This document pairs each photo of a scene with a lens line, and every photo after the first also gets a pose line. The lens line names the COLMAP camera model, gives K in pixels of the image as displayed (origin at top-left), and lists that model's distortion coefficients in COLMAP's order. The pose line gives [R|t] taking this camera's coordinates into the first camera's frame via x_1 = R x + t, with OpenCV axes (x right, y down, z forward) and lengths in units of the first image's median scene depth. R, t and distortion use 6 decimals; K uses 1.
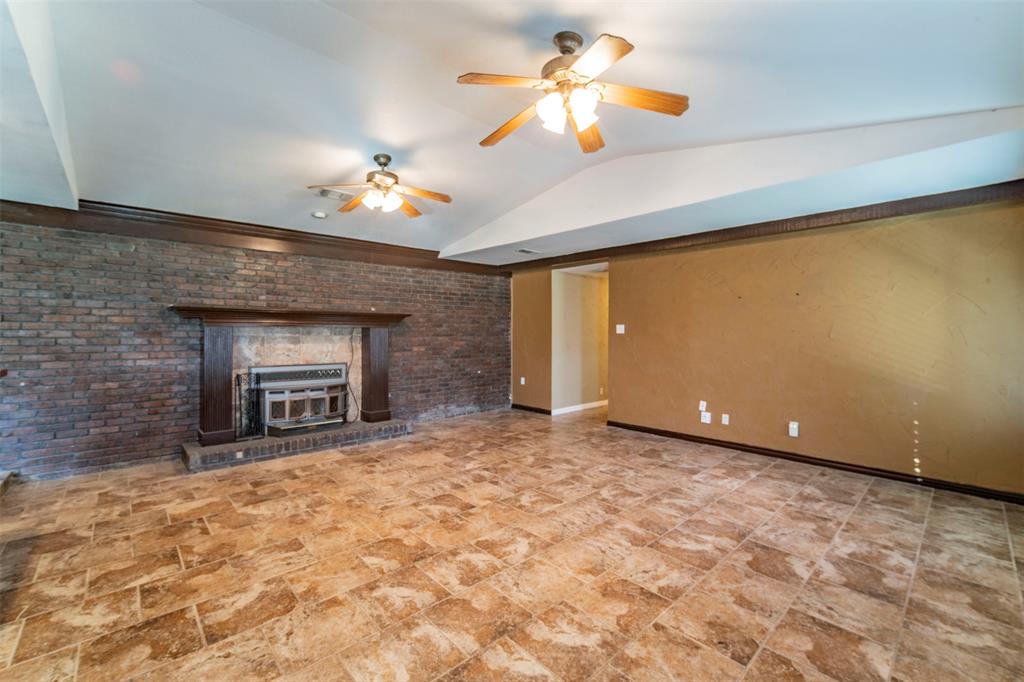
lens RADIAL K [[431.7, 0, 512.0], [0, 431.7, 341.0], [0, 0, 1]] dist [-0.023082, 0.000308]
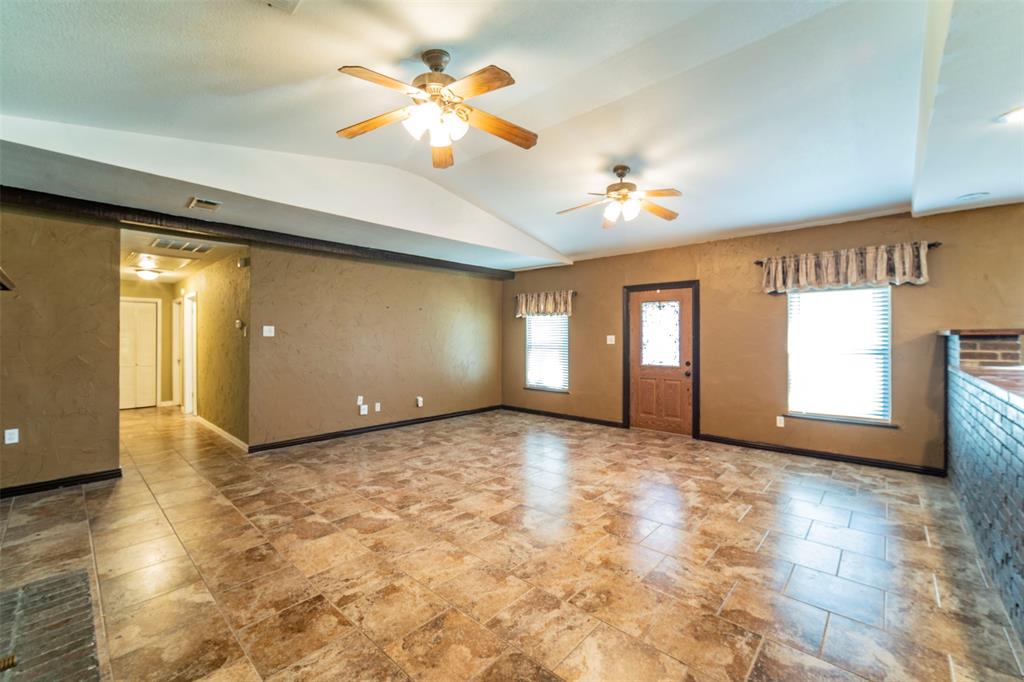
lens RADIAL K [[420.2, 0, 510.0], [0, 420.2, 338.1], [0, 0, 1]] dist [-0.023820, 0.000135]
pose [[-0.082299, -0.007905, 0.996576, -0.958148], [0.018978, 0.999775, 0.009498, -0.021146], [-0.996427, 0.019695, -0.082130, 0.976089]]
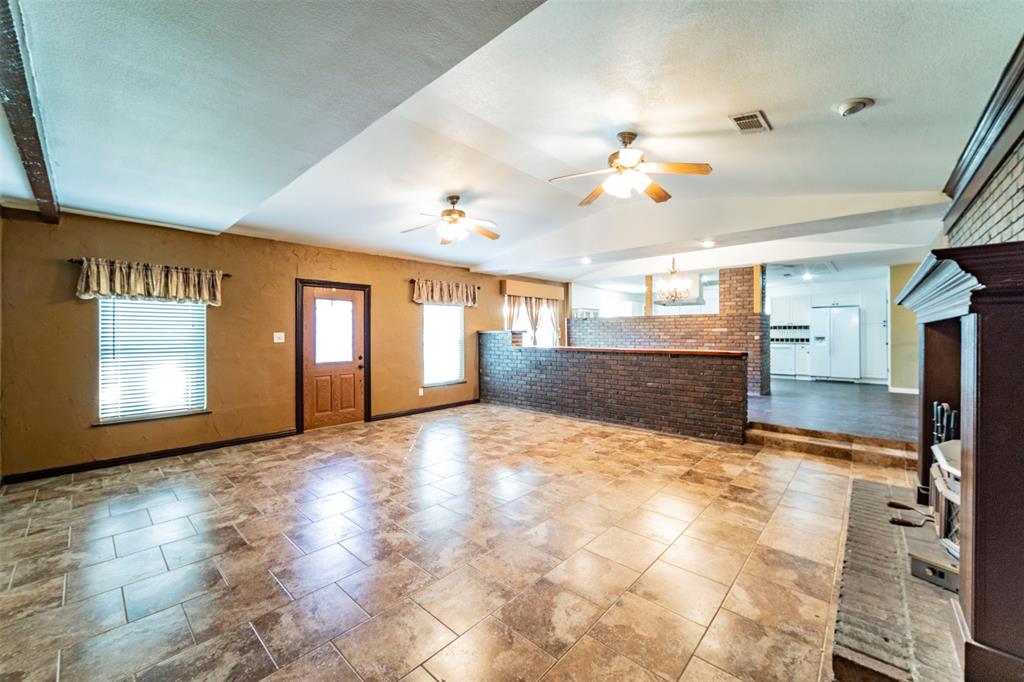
lens RADIAL K [[399.2, 0, 509.0], [0, 399.2, 339.1], [0, 0, 1]] dist [-0.025585, 0.000073]
pose [[-0.996850, -0.001555, -0.079296, 0.003947], [-0.004096, 0.999483, 0.031888, -0.032425], [0.079206, 0.032112, -0.996341, 1.862897]]
